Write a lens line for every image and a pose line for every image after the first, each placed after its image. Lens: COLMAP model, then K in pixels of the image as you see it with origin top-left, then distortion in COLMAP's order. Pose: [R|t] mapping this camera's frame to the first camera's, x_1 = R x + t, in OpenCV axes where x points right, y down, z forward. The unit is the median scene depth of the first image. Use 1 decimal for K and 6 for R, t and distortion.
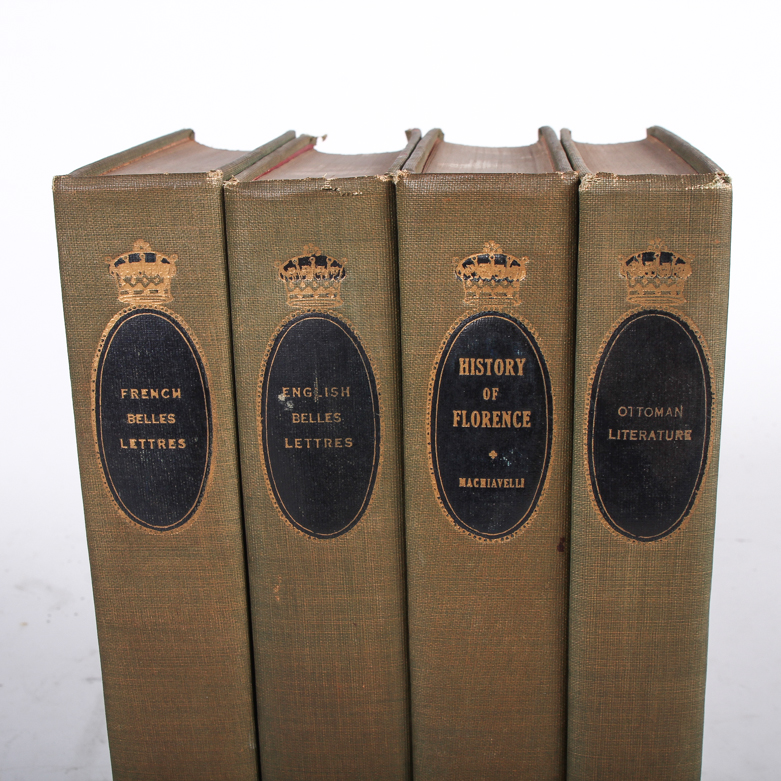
lens RADIAL K [[1345.3, 0, 395.4], [0, 1345.3, 393.2], [0, 0, 1]] dist [-0.099849, 0.000000]
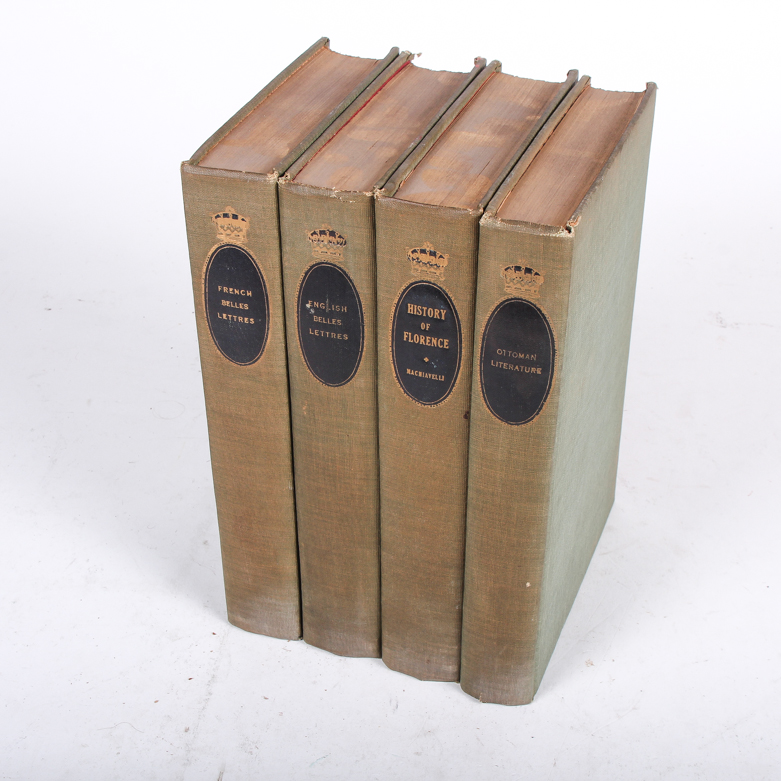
lens RADIAL K [[1345.3, 0, 389.9], [0, 1345.3, 391.4], [0, 0, 1]] dist [-0.099849, 0.000000]
pose [[0.963748, 0.160754, -0.212952, 0.379670], [-0.085705, 0.942343, 0.323488, -0.438809], [0.252676, -0.293510, 0.921958, -0.531403]]
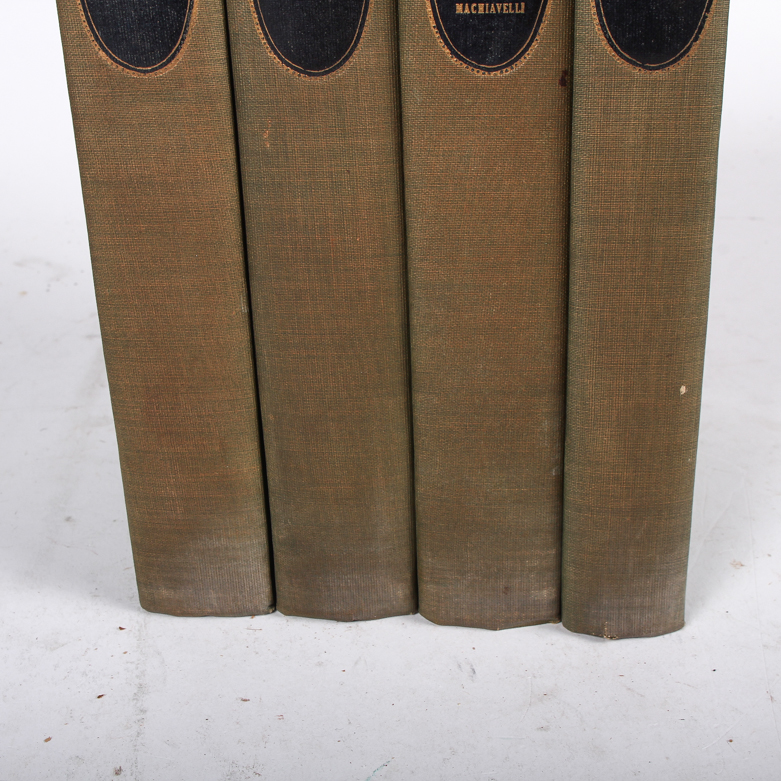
lens RADIAL K [[1345.3, 0, 393.5], [0, 1345.3, 409.3], [0, 0, 1]] dist [-0.099849, 0.000000]
pose [[0.999914, -0.003732, -0.012572, 0.014116], [0.005729, 0.986645, 0.162782, 0.190034], [0.011797, -0.162840, 0.986582, 0.026481]]
